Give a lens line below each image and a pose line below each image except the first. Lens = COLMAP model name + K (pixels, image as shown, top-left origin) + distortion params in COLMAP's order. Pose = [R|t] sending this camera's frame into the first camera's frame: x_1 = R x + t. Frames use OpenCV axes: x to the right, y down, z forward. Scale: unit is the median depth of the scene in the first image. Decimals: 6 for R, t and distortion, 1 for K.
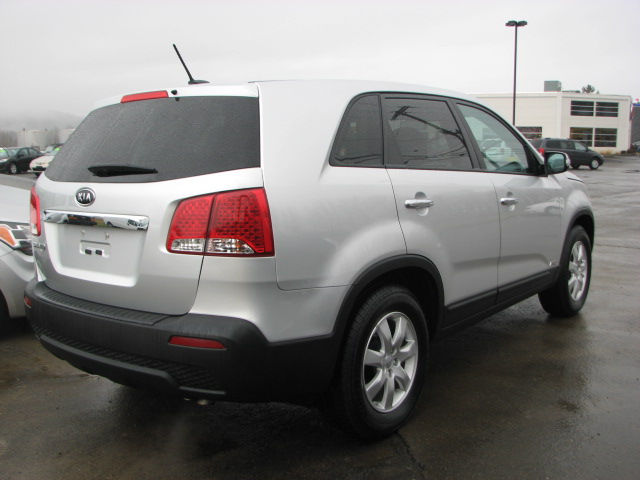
lens RADIAL K [[705.2, 0, 320.0], [0, 705.2, 240.0], [0, 0, 1]] dist [-0.234275, 0.307756]
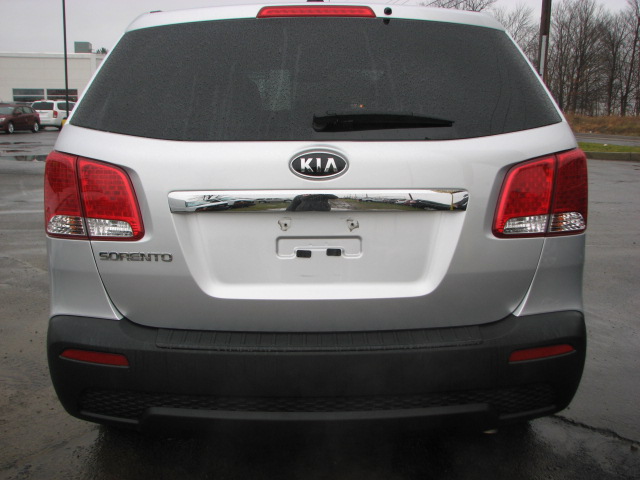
lens RADIAL K [[705.2, 0, 320.0], [0, 705.2, 240.0], [0, 0, 1]] dist [-0.234275, 0.307756]
pose [[0.781901, -0.106246, 0.614282, -0.734094], [0.073431, 0.994207, 0.078489, -0.045074], [-0.619062, -0.016263, 0.785174, 0.510573]]
